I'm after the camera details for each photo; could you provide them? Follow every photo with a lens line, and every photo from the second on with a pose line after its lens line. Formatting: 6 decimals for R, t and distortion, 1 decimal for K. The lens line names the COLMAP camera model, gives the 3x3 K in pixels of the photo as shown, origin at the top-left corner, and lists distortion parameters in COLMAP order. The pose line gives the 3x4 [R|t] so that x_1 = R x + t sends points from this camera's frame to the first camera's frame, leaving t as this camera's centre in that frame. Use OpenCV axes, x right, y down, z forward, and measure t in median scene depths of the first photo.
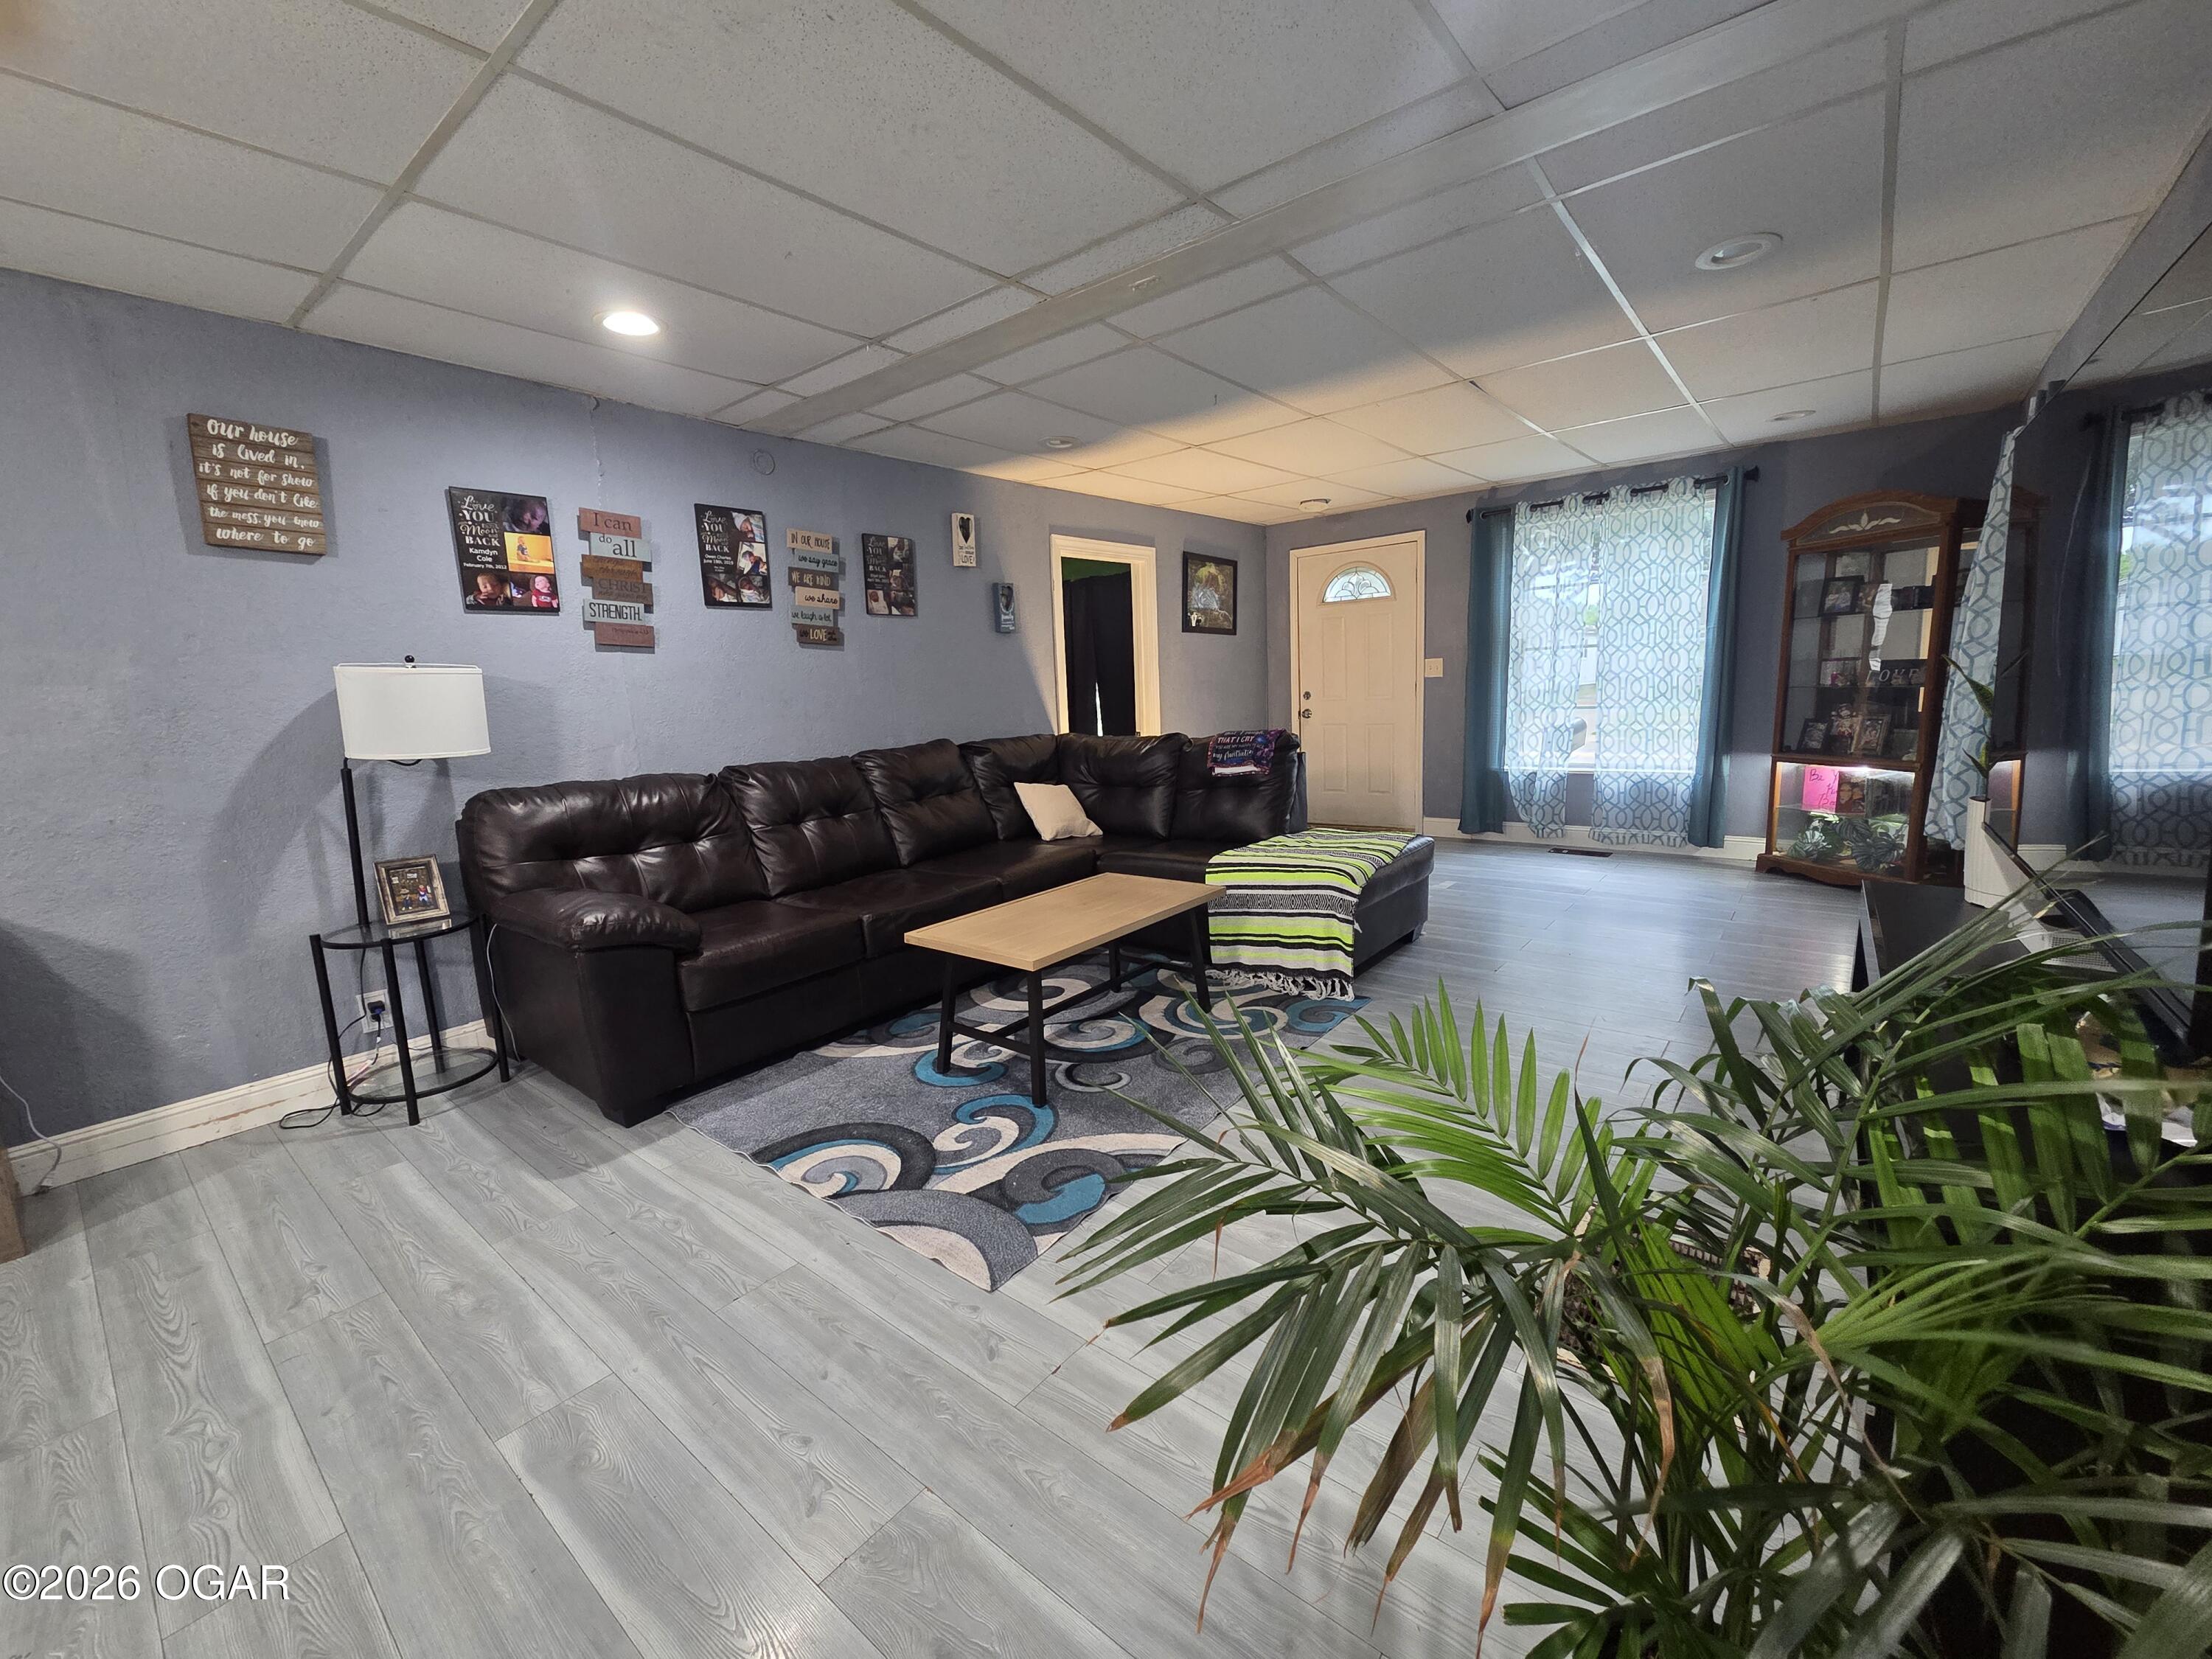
lens RADIAL K [[921.5, 0, 1106.0], [0, 921.5, 829.5], [0, 0, 1]] dist [0.000971, -0.000023]
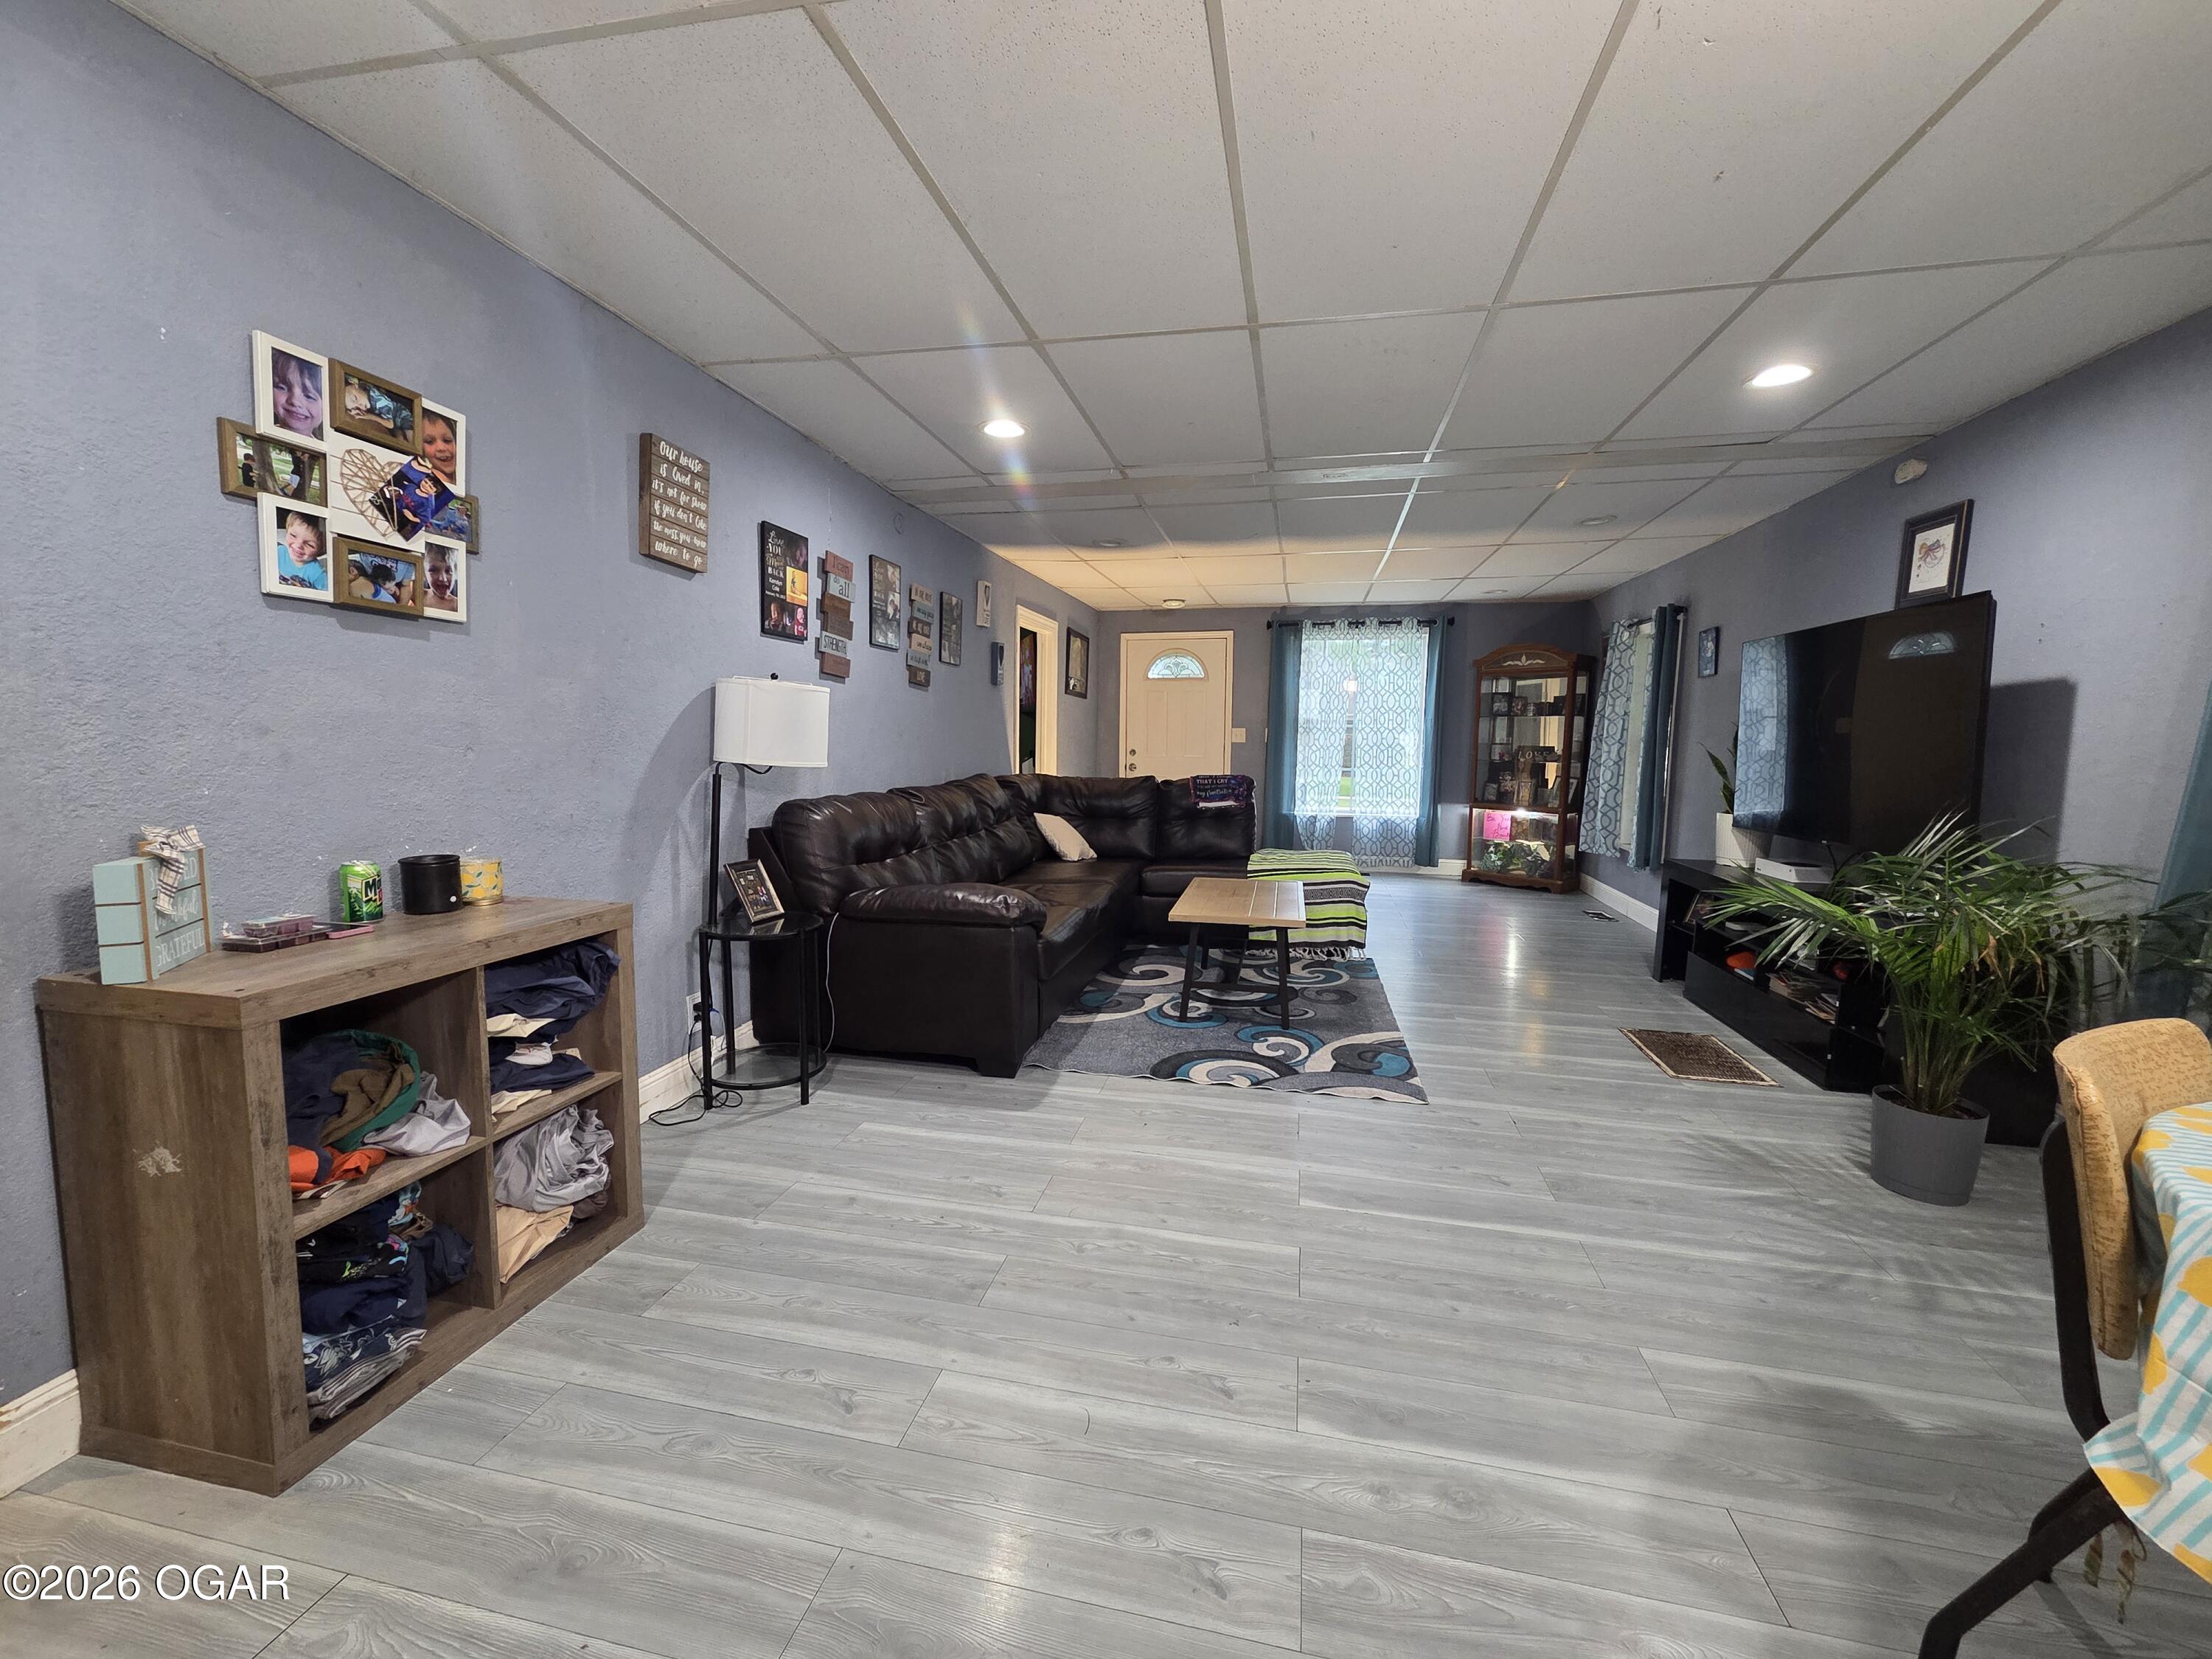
lens RADIAL K [[921.5, 0, 1106.0], [0, 921.5, 829.5], [0, 0, 1]] dist [0.000971, -0.000023]
pose [[0.888089, 0.006779, 0.459622, -0.753204], [0.023821, 0.997869, -0.060745, 0.058956], [-0.459055, 0.064896, 0.886035, -0.109769]]
